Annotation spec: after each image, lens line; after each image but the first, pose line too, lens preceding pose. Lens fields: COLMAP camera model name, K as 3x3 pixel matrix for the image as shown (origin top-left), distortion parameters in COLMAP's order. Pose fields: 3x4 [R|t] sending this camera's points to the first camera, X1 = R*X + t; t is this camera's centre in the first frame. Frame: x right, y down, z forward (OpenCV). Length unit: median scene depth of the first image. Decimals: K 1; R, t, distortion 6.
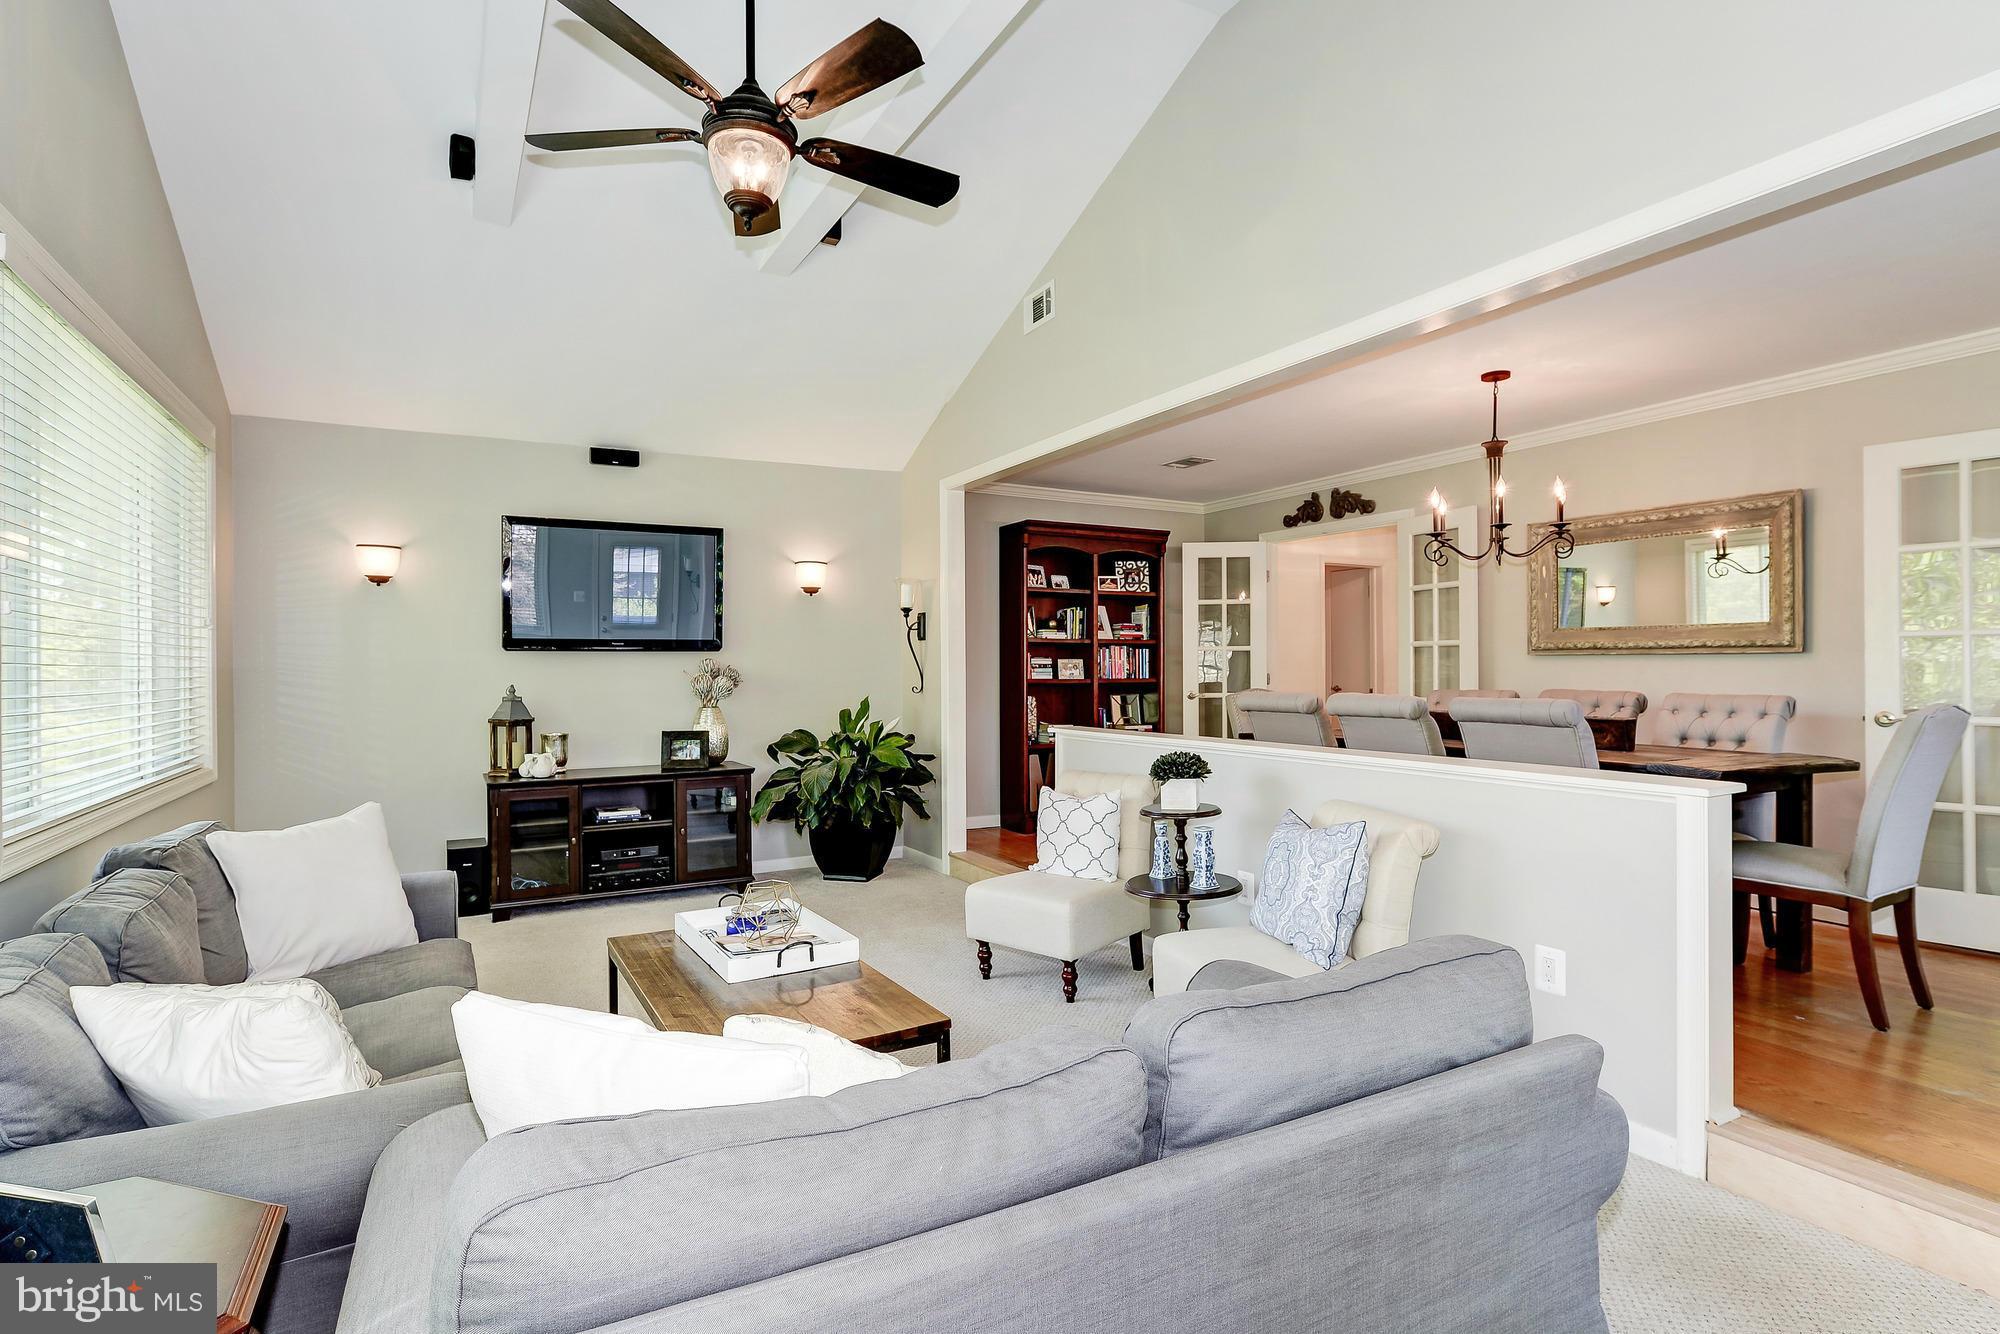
lens RADIAL K [[1000.8, 0, 956.4], [0, 1000.8, 670.9], [0, 0, 1]] dist [-0.011560, 0.005226]
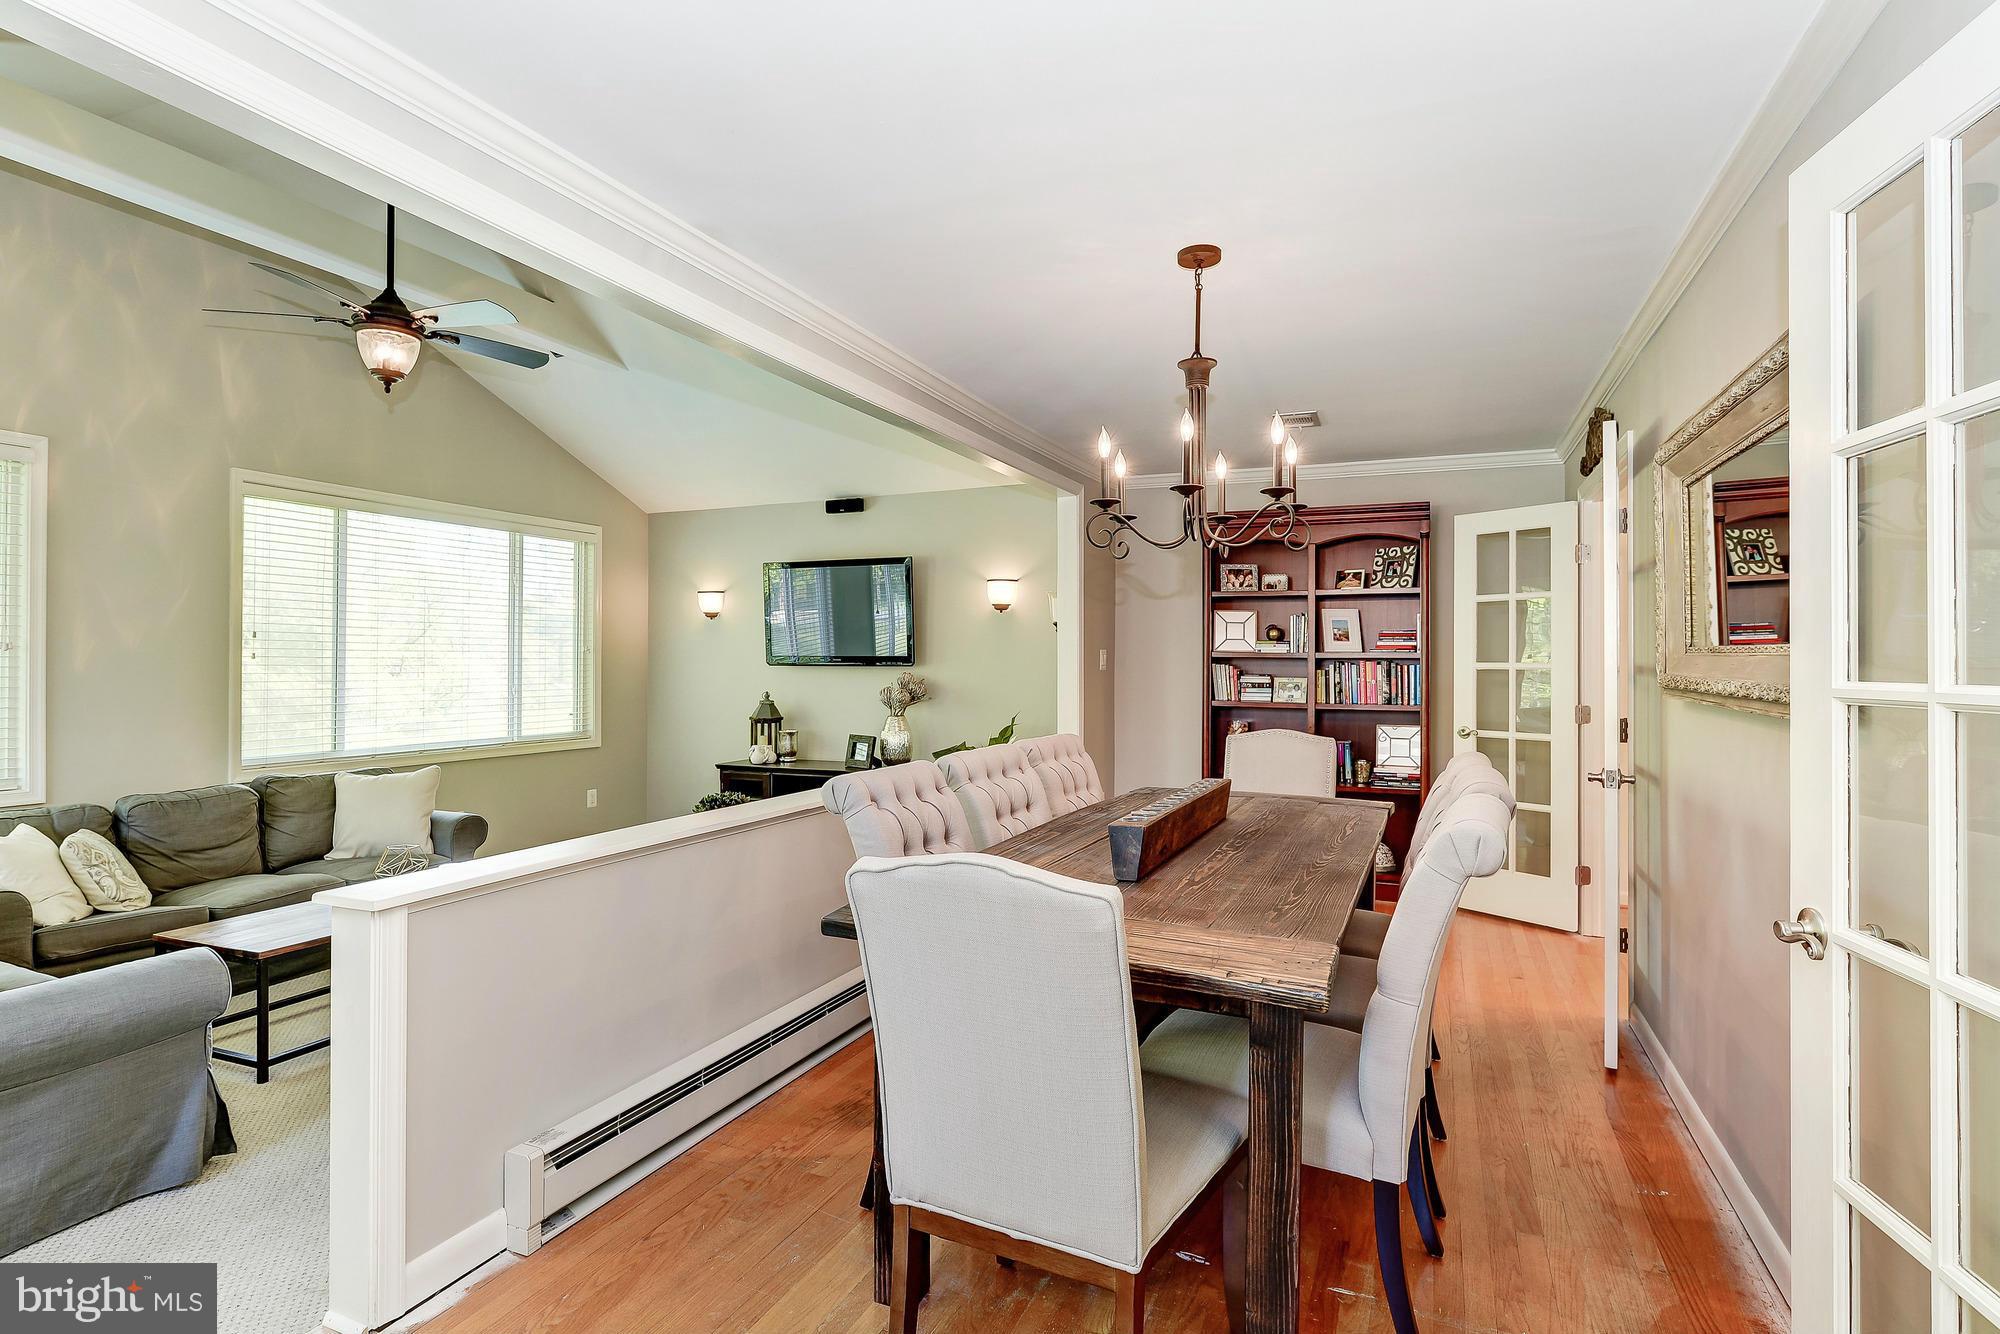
lens RADIAL K [[1000.8, 0, 990.4], [0, 1000.8, 656.6], [0, 0, 1]] dist [-0.011560, 0.005226]
pose [[0.622298, 0.004138, -0.782770, 0.717316], [-0.009295, 0.999955, -0.002103, -0.030090], [0.782726, 0.008584, 0.622308, 0.383570]]
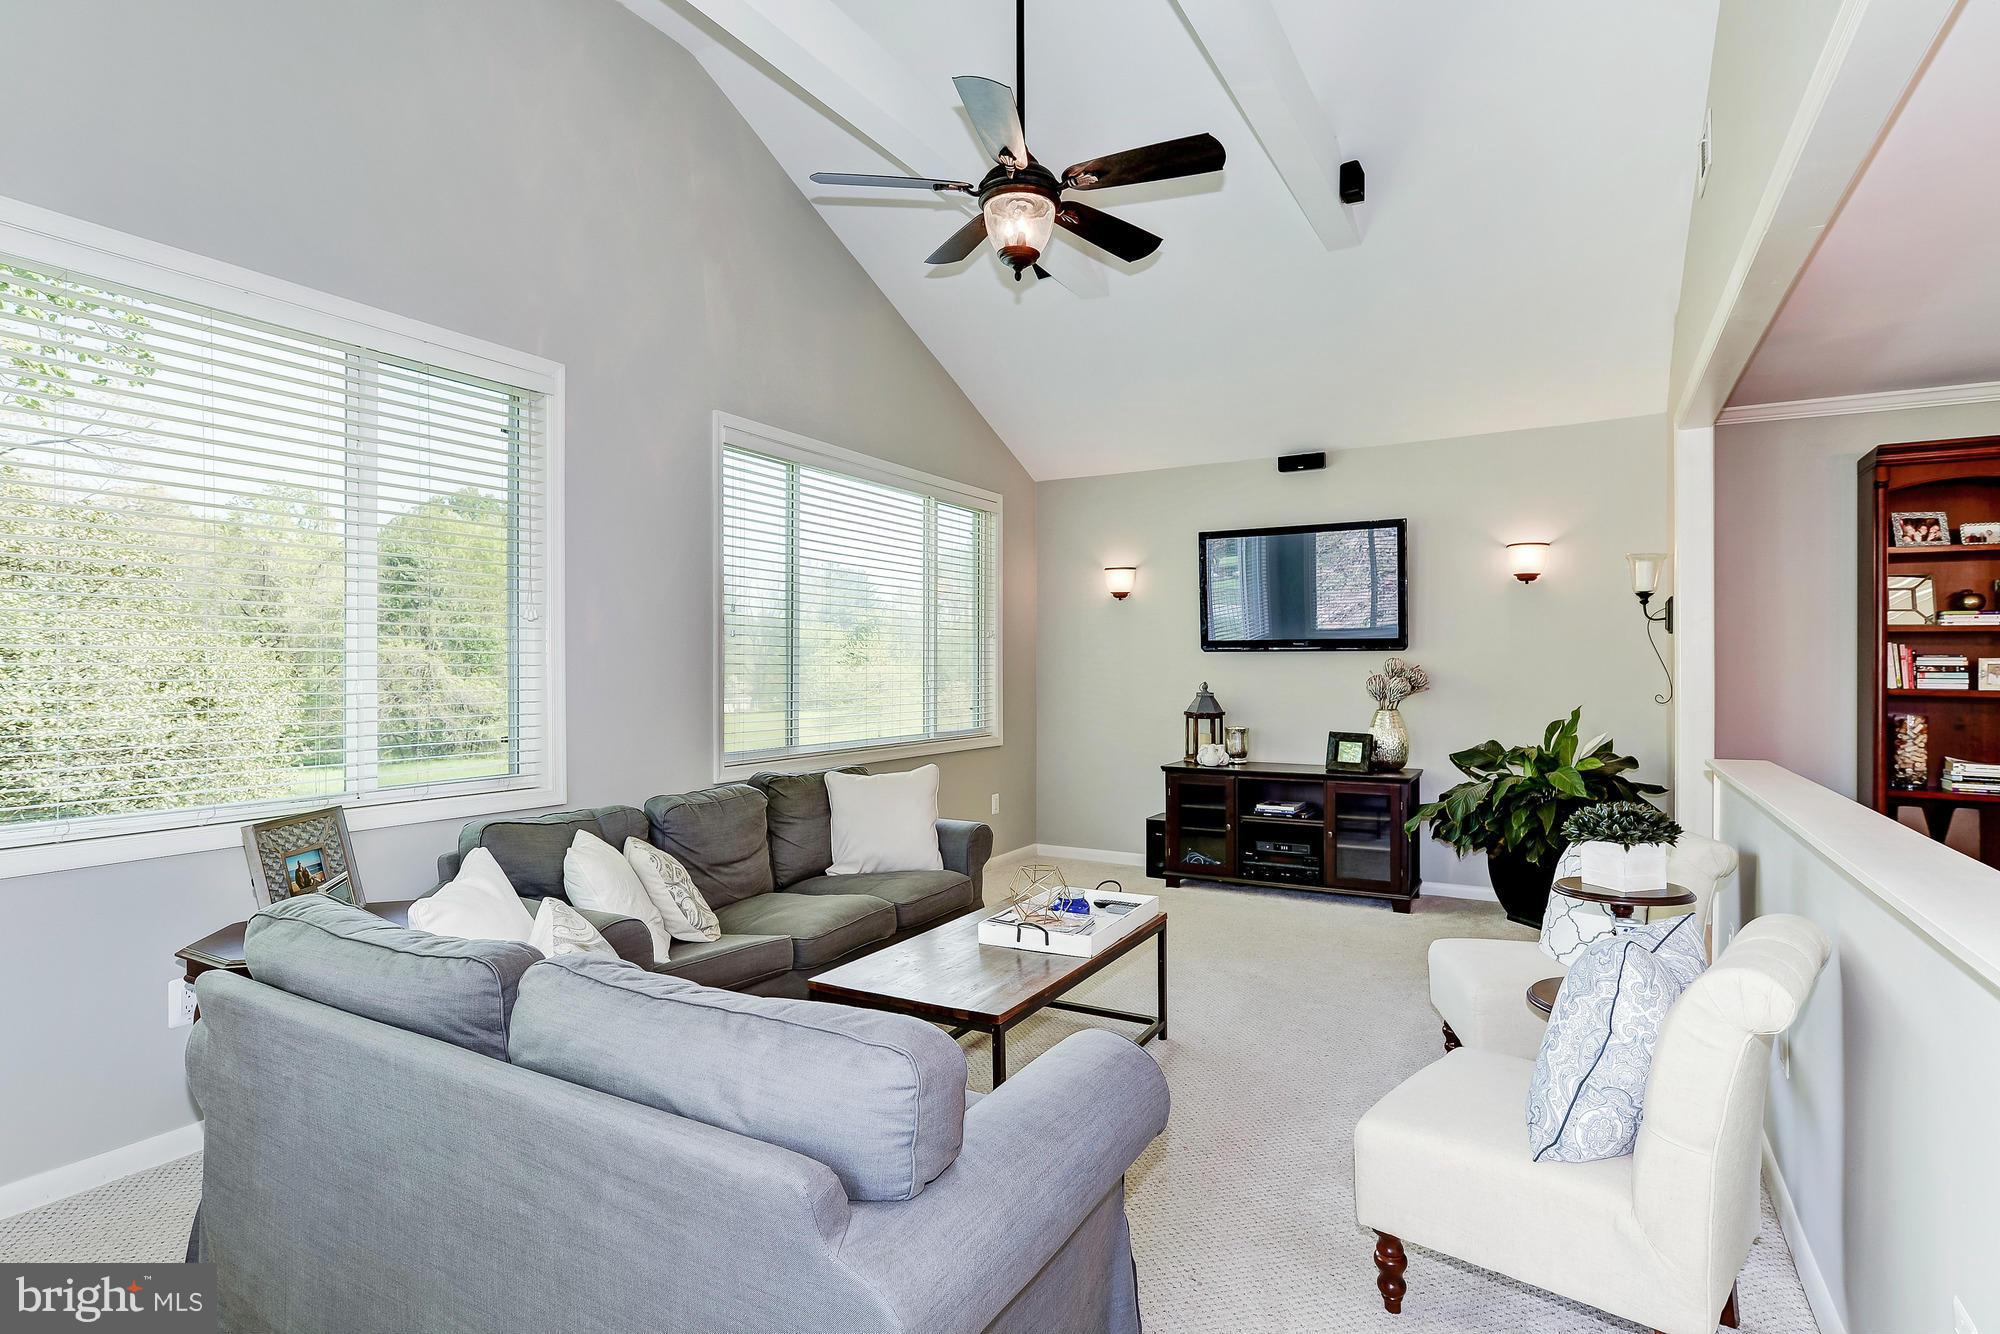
lens RADIAL K [[1000.8, 0, 1006.6], [0, 1000.8, 663.7], [0, 0, 1]] dist [-0.011560, 0.005226]
pose [[0.533329, 0.003789, -0.845899, 0.365571], [-0.007140, 0.999975, -0.000023, -0.004634], [0.845878, 0.006052, 0.533342, 0.194832]]
